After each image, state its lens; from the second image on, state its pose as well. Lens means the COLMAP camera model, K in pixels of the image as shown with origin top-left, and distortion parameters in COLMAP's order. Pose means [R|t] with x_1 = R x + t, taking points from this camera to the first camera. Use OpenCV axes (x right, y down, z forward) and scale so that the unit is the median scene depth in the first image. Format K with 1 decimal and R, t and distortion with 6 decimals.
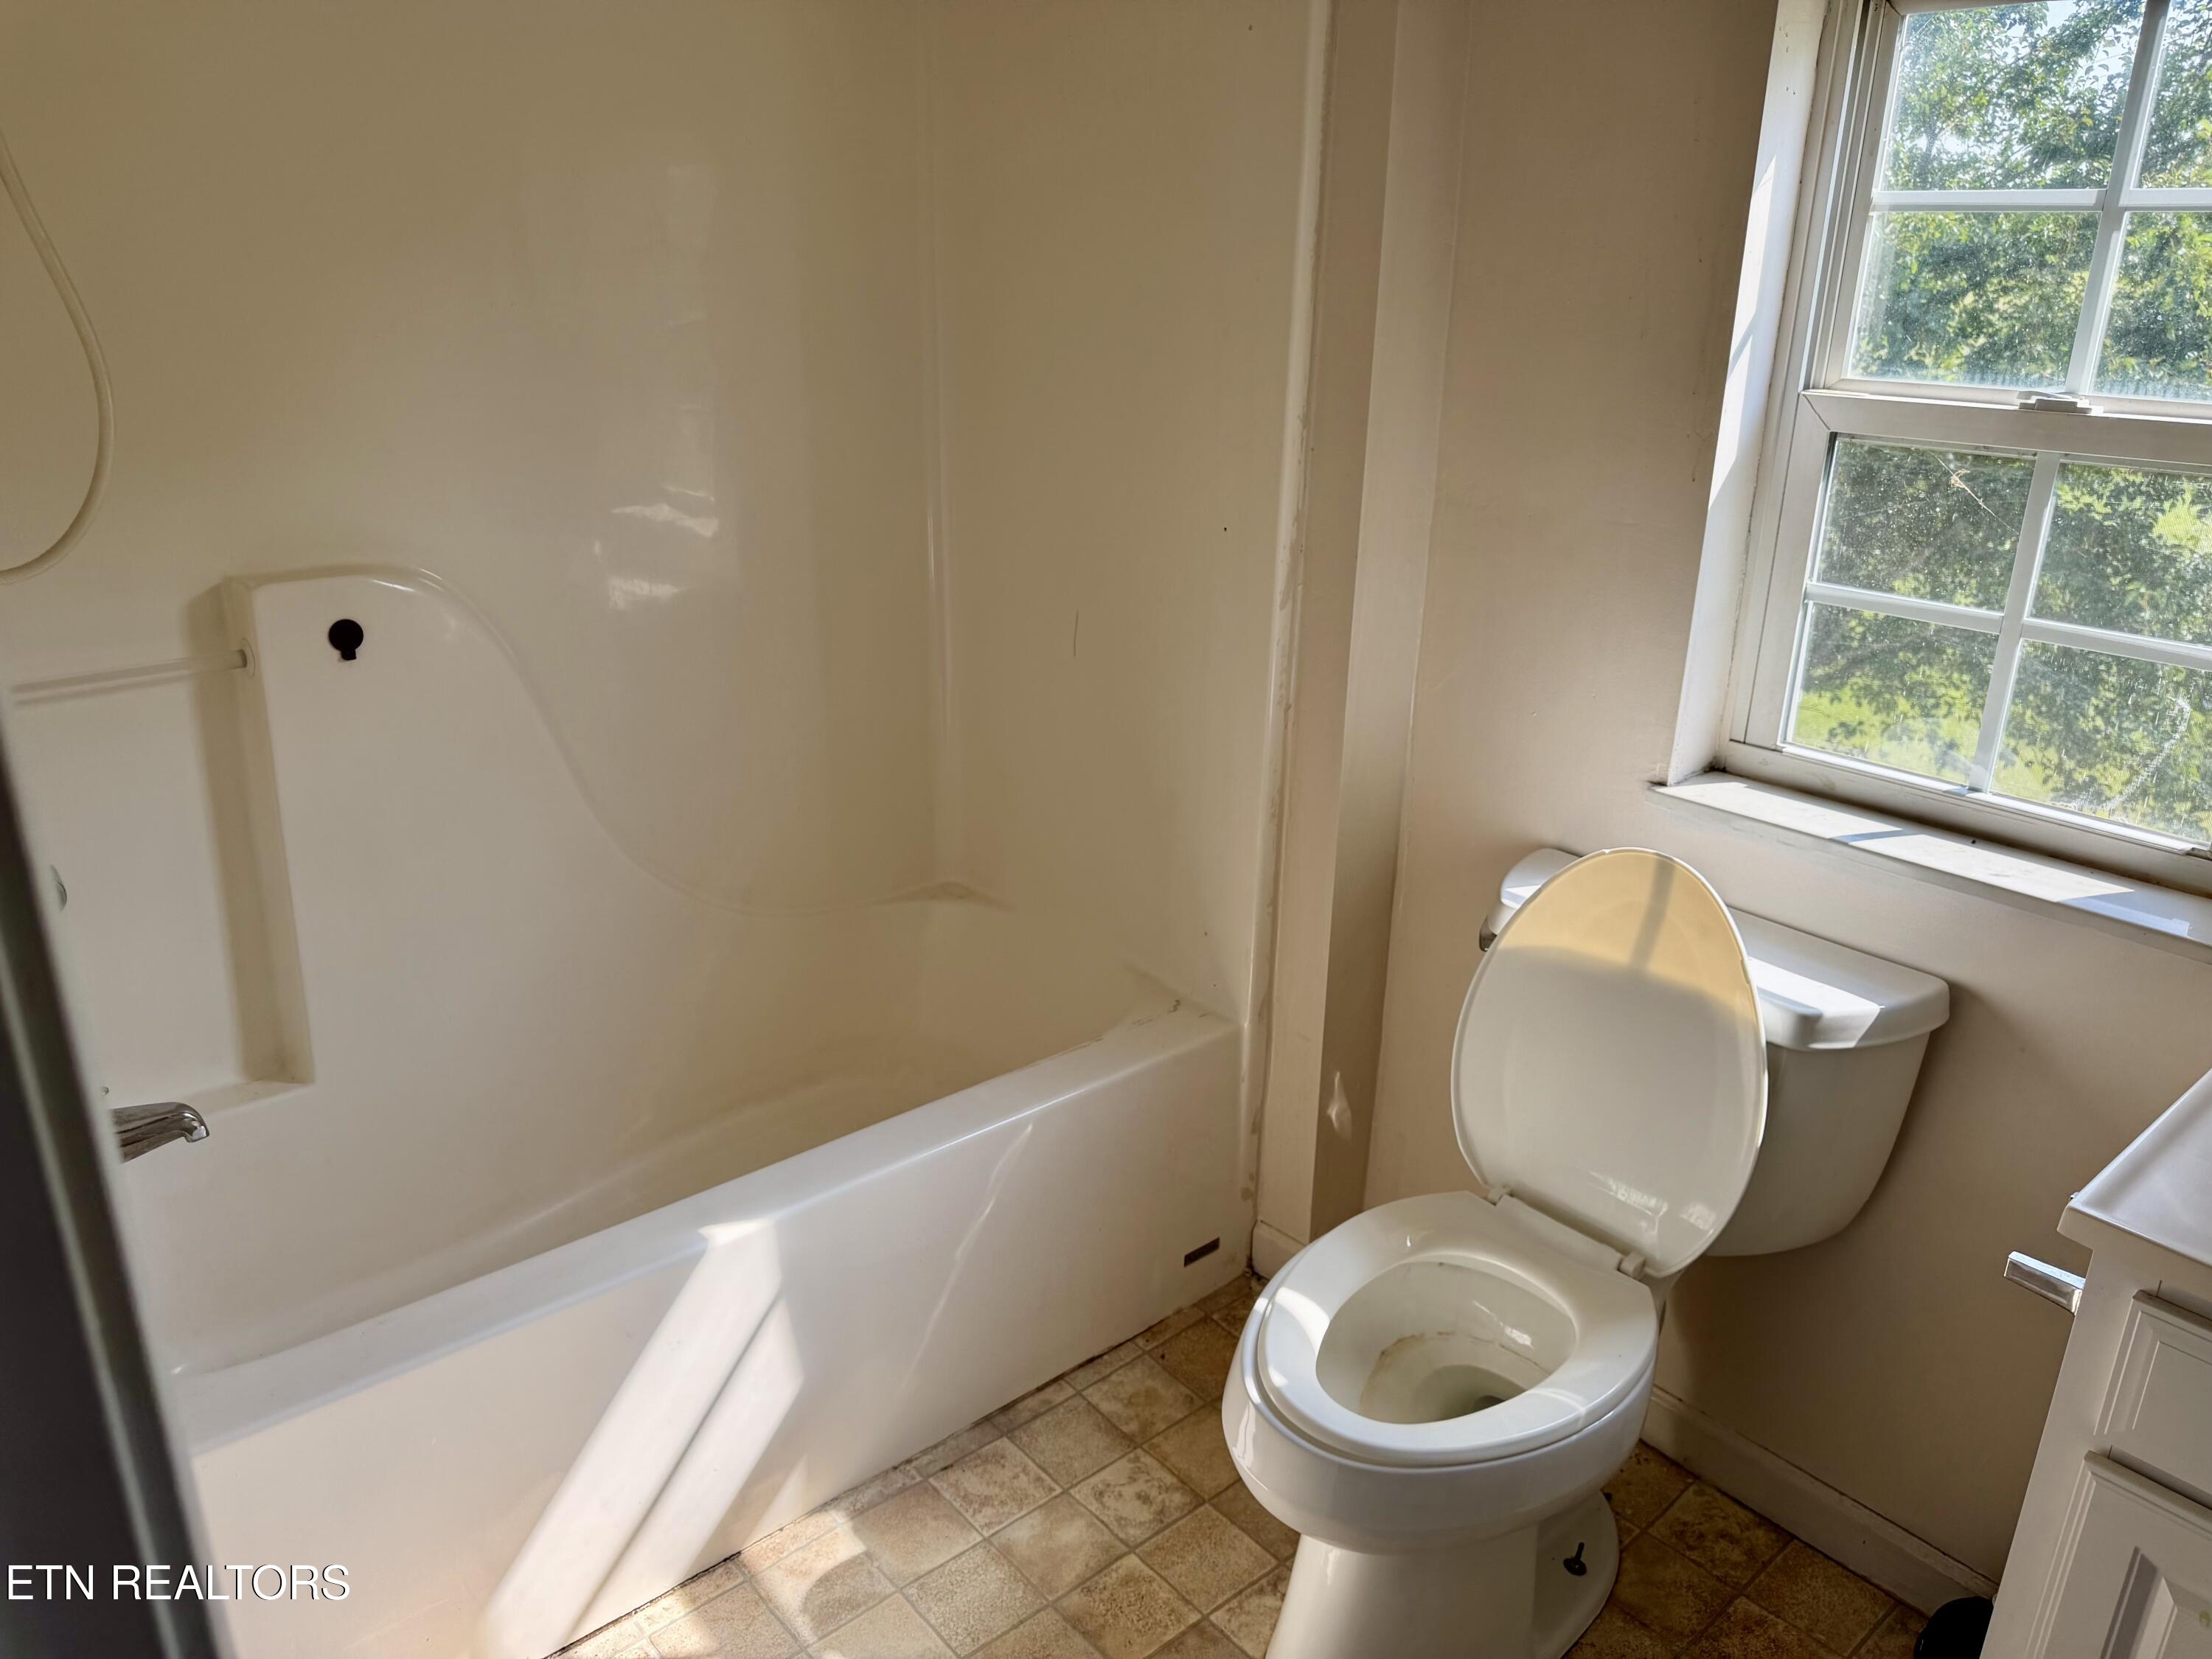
lens RADIAL K [[1563.5, 0, 1109.1], [0, 1563.5, 819.6], [0, 0, 1]] dist [0.014152, -0.020029]
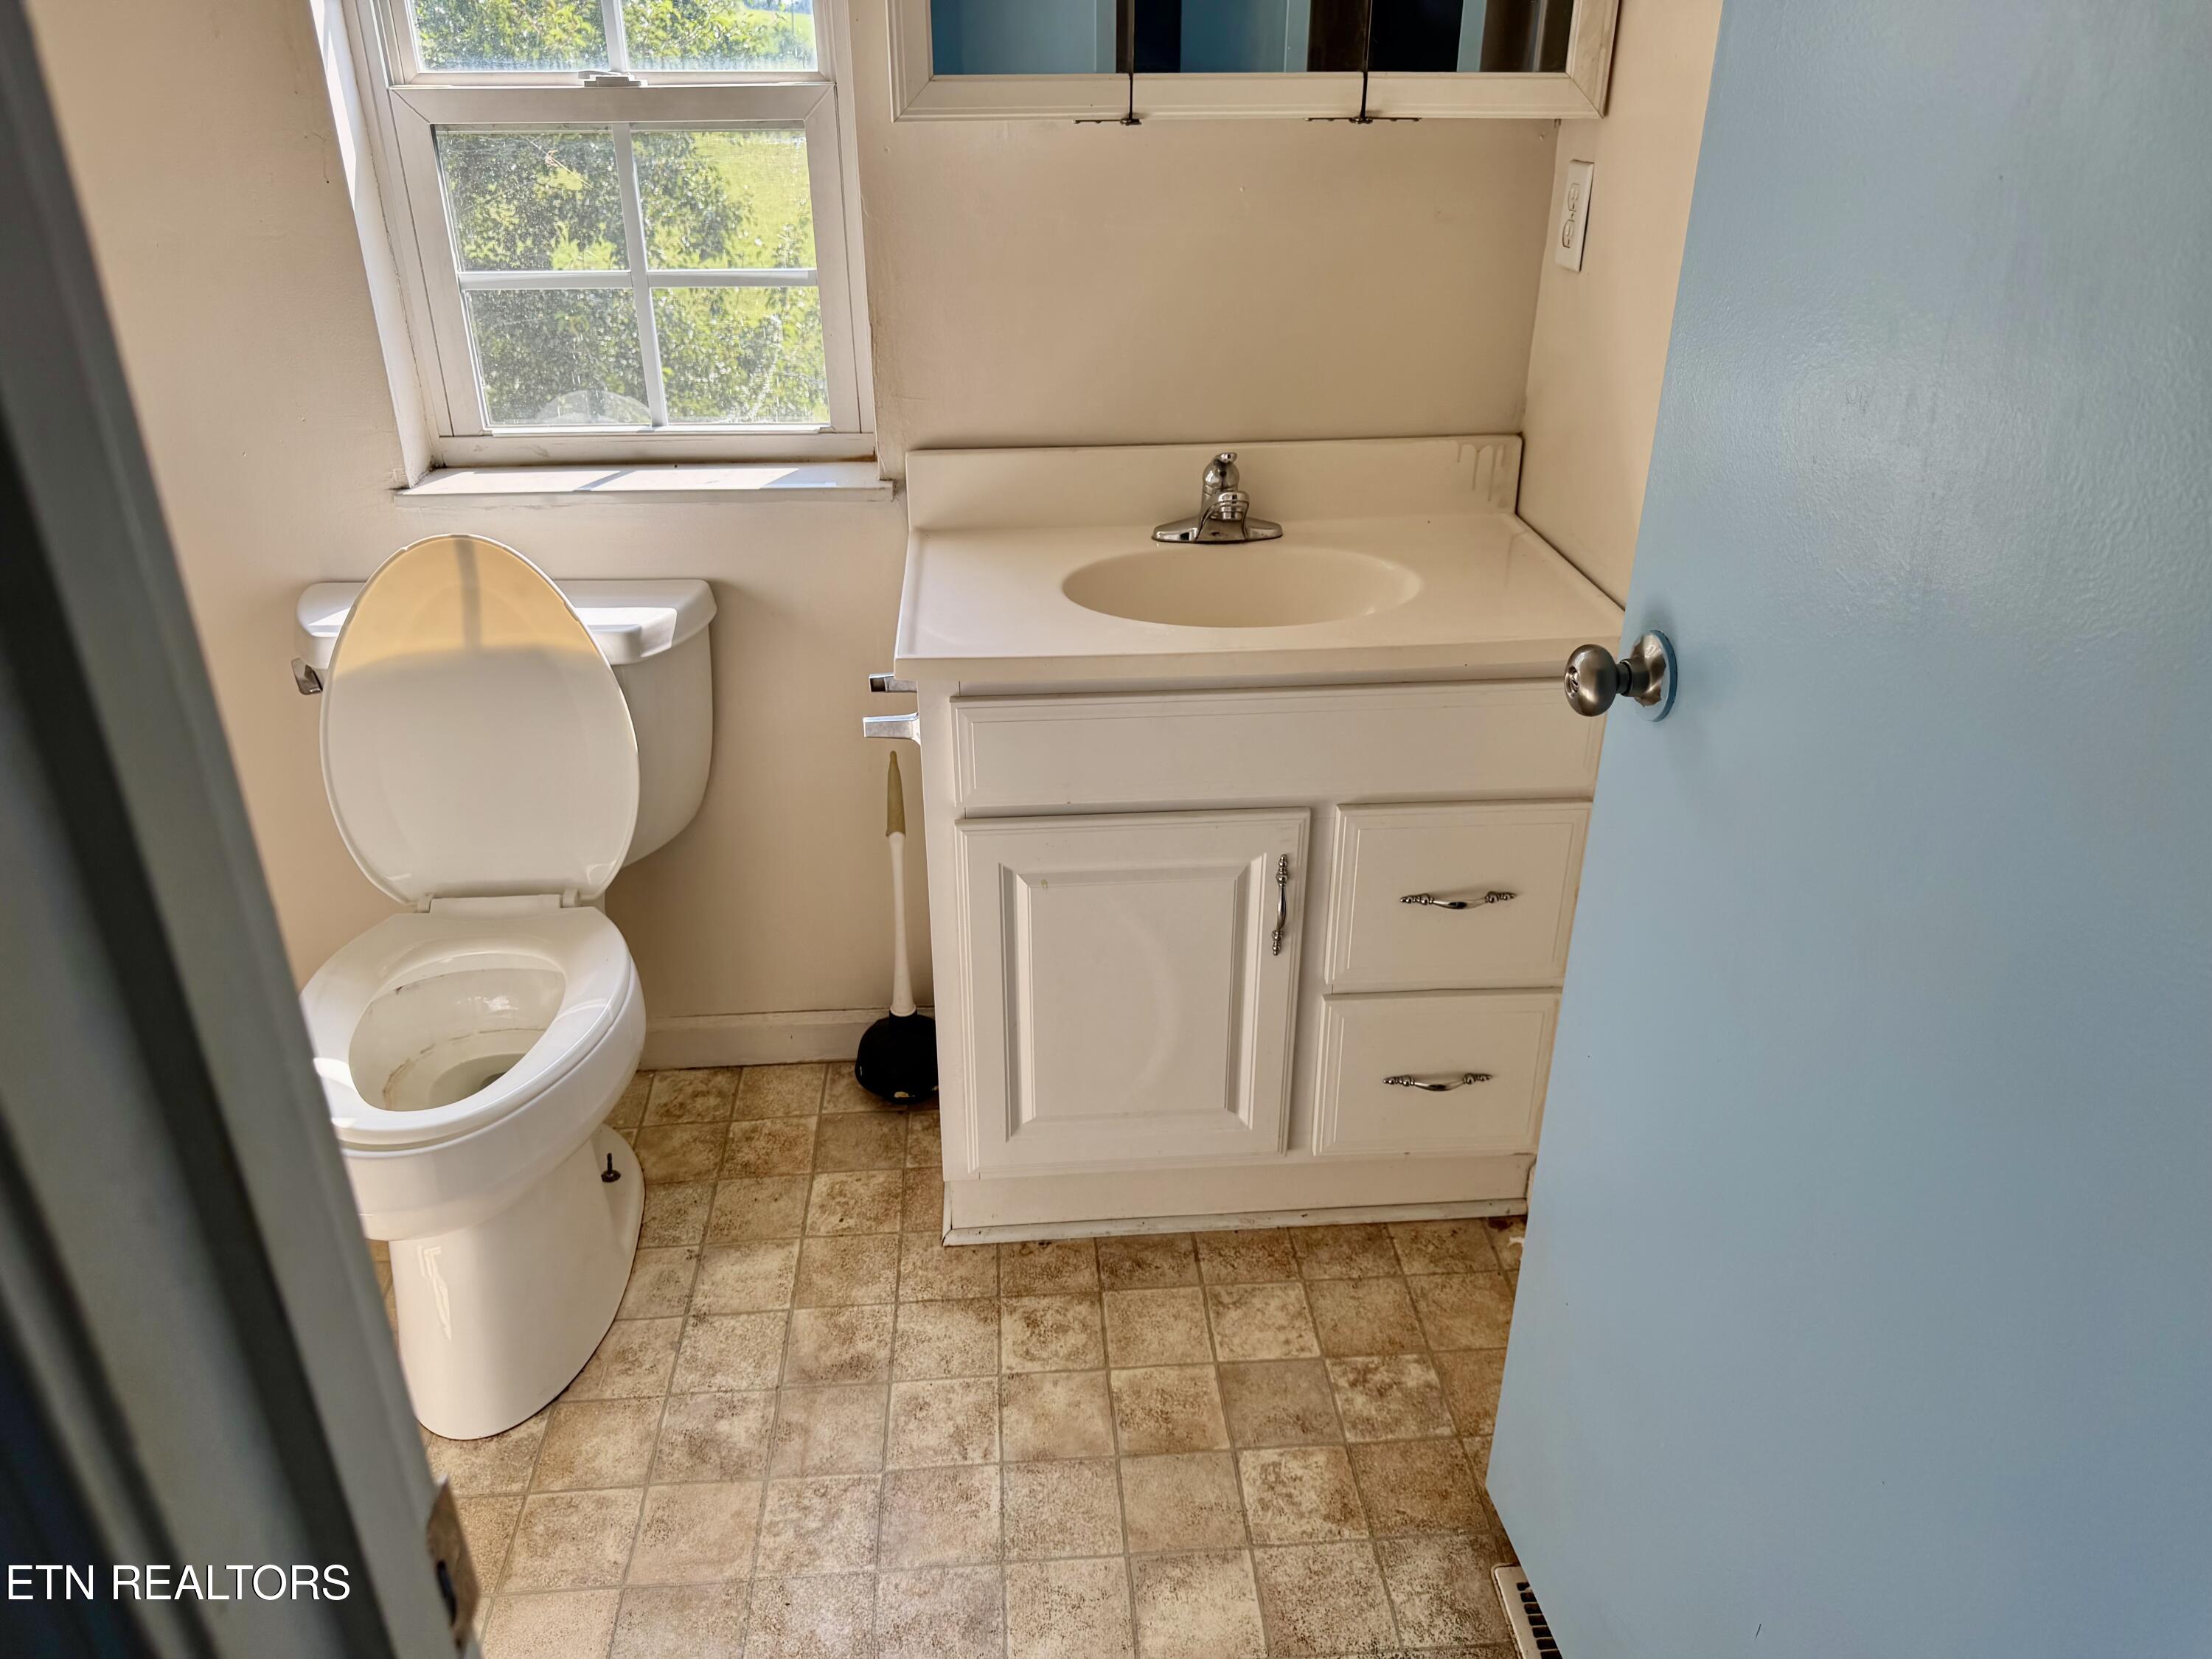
lens RADIAL K [[1563.5, 0, 1087.8], [0, 1563.5, 830.5], [0, 0, 1]] dist [0.014152, -0.020029]
pose [[0.600430, -0.376982, 0.705244, -0.208580], [0.282349, 0.925049, 0.254091, 0.054776], [-0.748173, 0.046561, 0.661868, -0.024623]]
